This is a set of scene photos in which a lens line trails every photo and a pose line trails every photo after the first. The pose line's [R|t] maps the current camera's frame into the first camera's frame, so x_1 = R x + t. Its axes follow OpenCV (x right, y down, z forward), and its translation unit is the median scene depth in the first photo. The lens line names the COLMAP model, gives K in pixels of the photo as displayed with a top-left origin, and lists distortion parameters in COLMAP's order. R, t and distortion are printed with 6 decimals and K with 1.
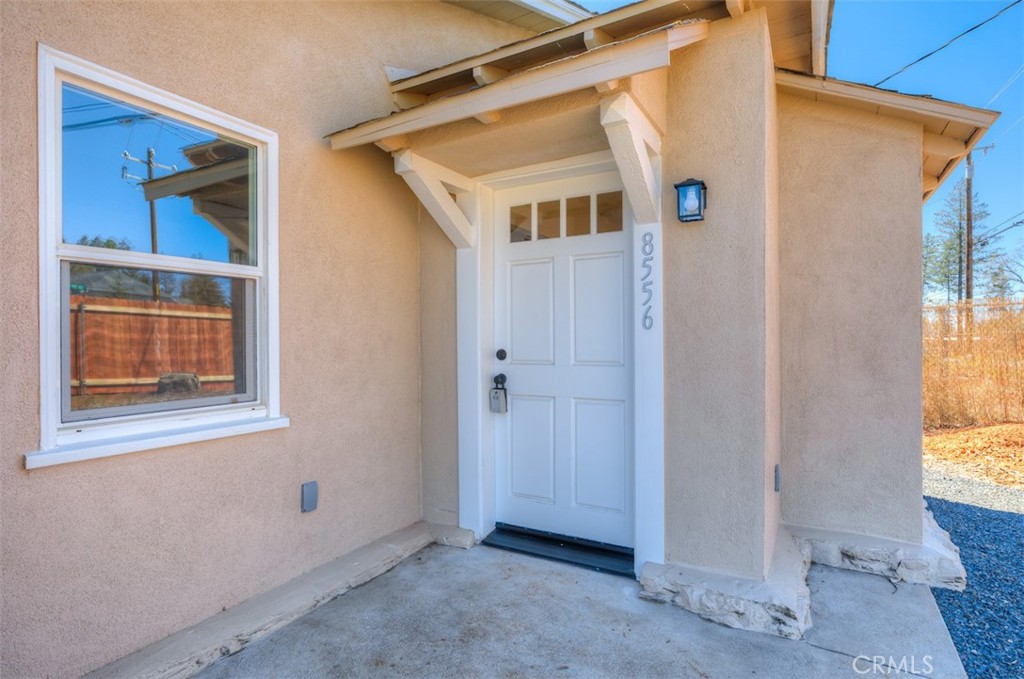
lens RADIAL K [[518.7, 0, 515.8], [0, 518.7, 338.0], [0, 0, 1]] dist [-0.002517, 0.000467]
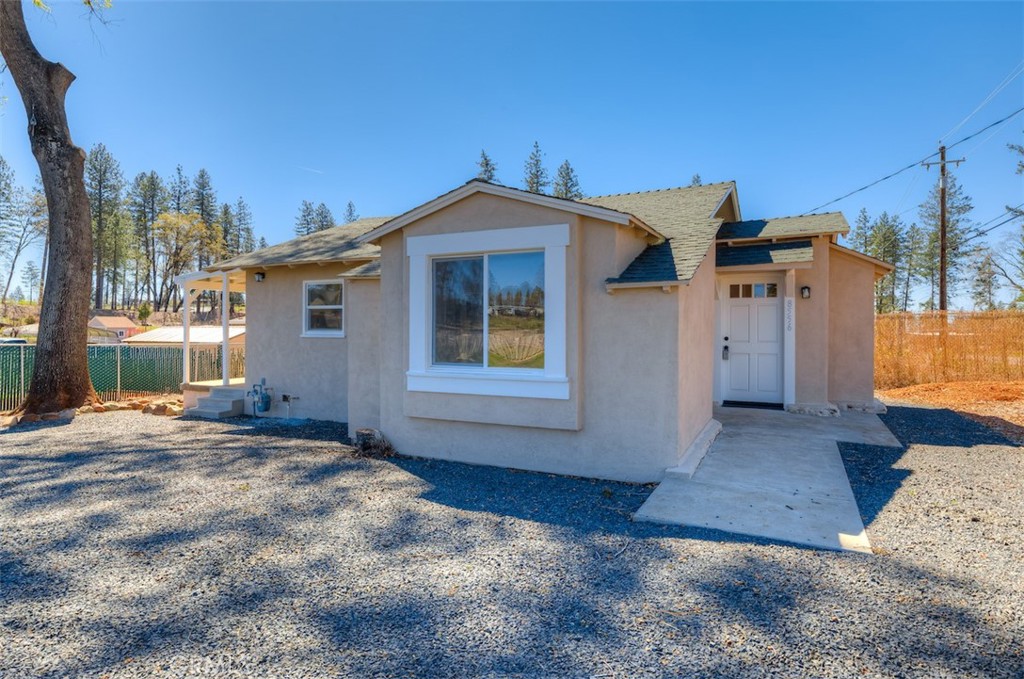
lens RADIAL K [[585.6, 0, 501.6], [0, 585.6, 323.6], [0, 0, 1]] dist [0.000873, 0.000354]
pose [[0.998277, 0.011395, 0.057567, -1.387435], [-0.010951, 0.999908, -0.008022, -0.009496], [-0.057653, 0.007378, 0.998309, -2.007525]]
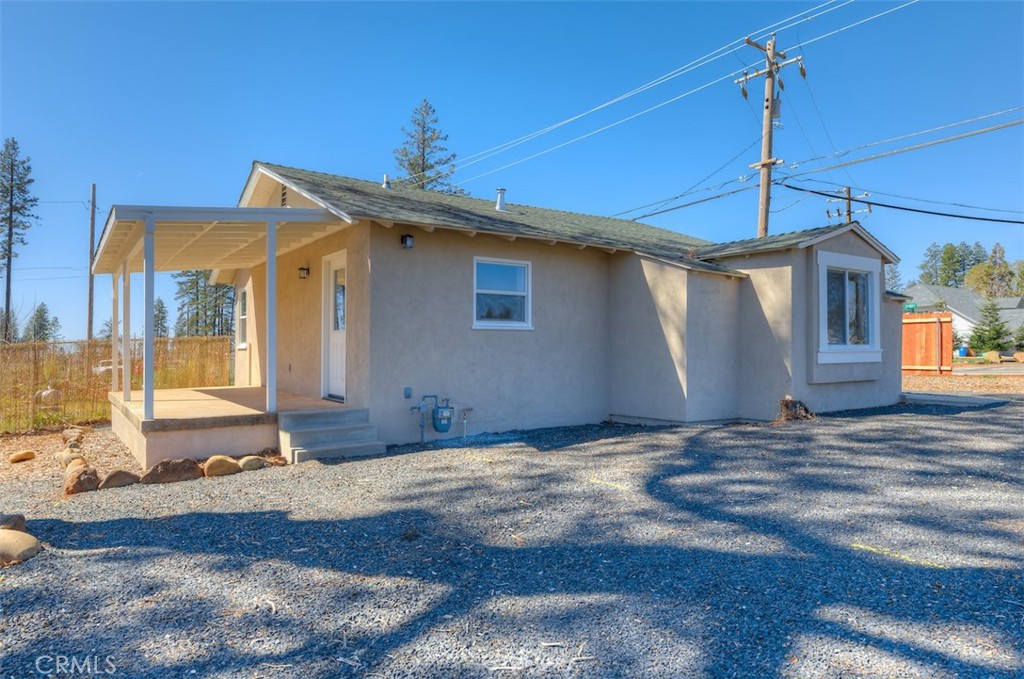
lens RADIAL K [[643.1, 0, 518.4], [0, 643.1, 344.4], [0, 0, 1]] dist [-0.010715, -0.000172]
pose [[0.398854, 0.015613, 0.916881, -4.965383], [-0.001999, 0.999867, -0.016157, 0.172524], [-0.917012, 0.004612, 0.398833, 0.178680]]
